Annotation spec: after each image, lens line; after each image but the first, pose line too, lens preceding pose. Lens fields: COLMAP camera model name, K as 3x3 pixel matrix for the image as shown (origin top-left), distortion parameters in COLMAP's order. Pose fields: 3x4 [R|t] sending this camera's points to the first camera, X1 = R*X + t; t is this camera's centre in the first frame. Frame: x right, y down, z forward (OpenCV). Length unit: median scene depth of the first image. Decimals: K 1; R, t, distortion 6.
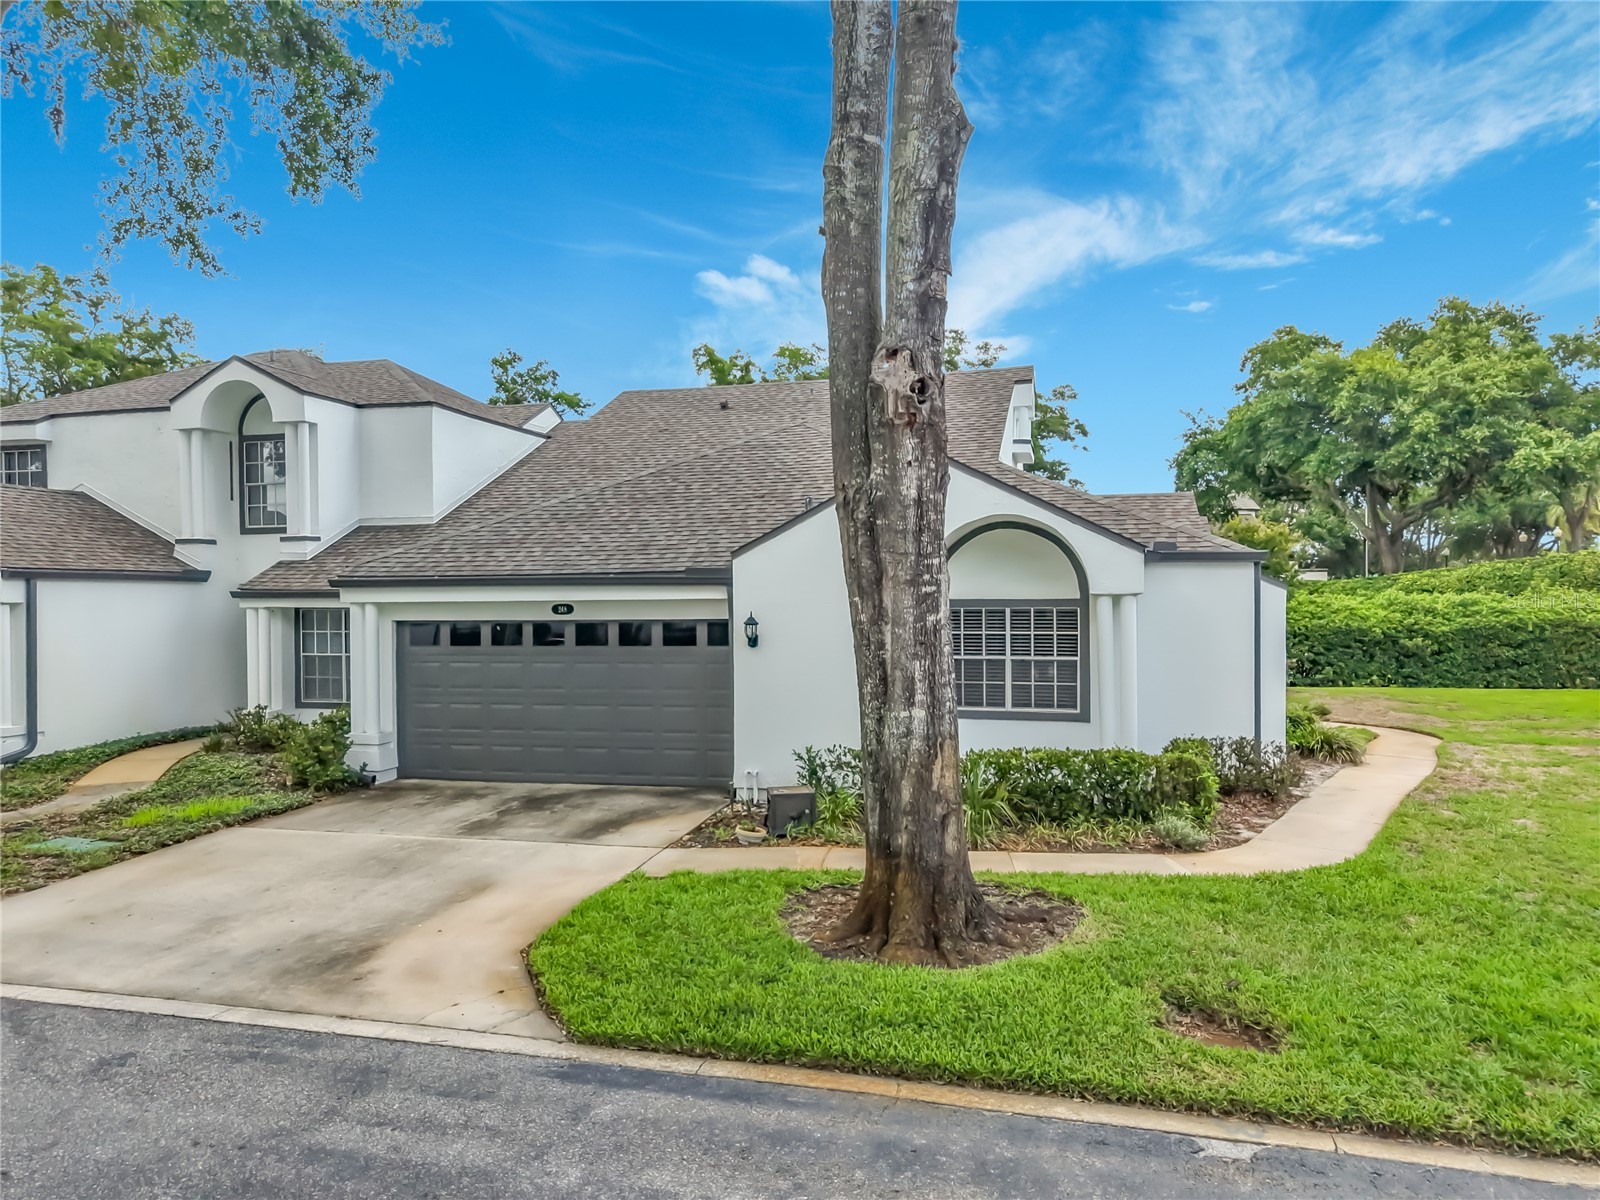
lens RADIAL K [[1089.5, 0, 811.9], [0, 1089.5, 609.3], [0, 0, 1]] dist [0.070180, -0.094839]
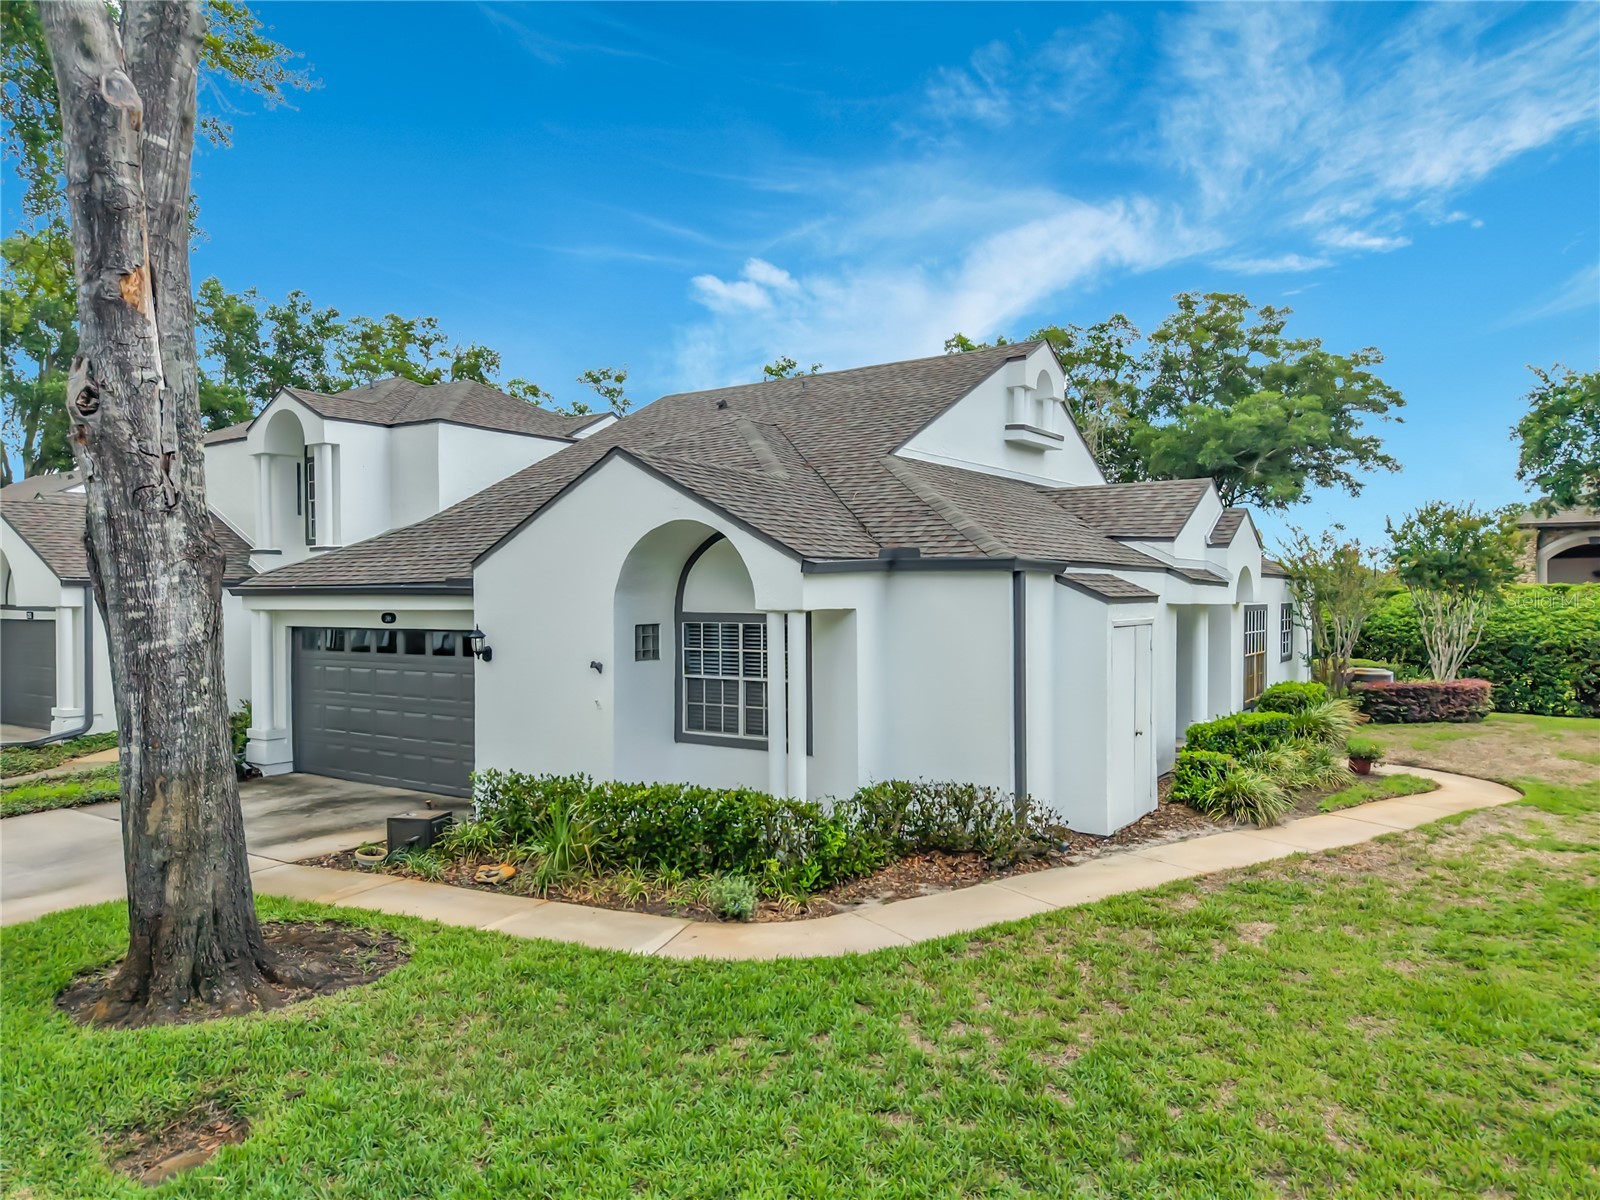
lens RADIAL K [[1089.5, 0, 811.9], [0, 1089.5, 609.3], [0, 0, 1]] dist [0.070180, -0.094839]
pose [[0.936661, 0.007496, -0.350157, 0.552539], [-0.005609, 0.999964, 0.006402, -0.018470], [0.350193, -0.004033, 0.936669, 0.189755]]
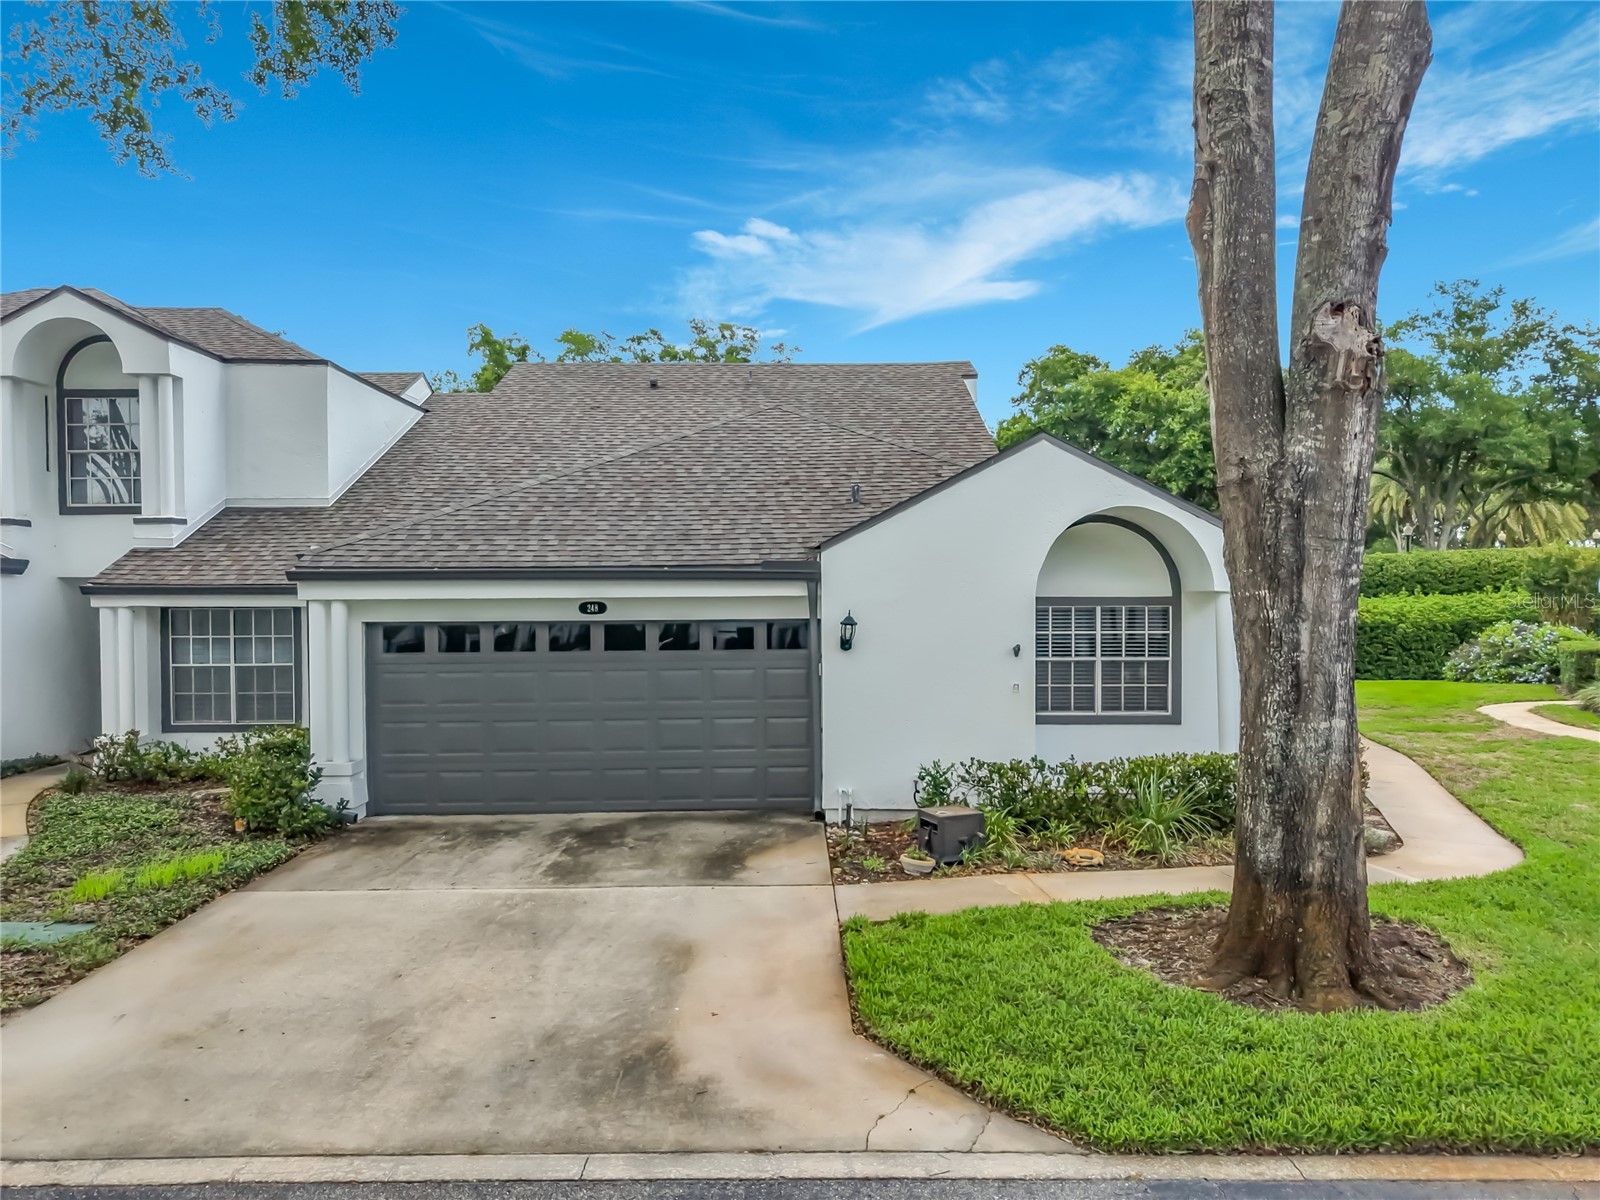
lens RADIAL K [[1094.5, 0, 810.3], [0, 1094.5, 616.9], [0, 0, 1]] dist [0.018551, -0.004692]
pose [[0.965791, -0.001889, 0.259313, -0.312074], [0.000725, 0.999989, 0.004586, 0.003315], [-0.259319, -0.004241, 0.965782, 0.149131]]
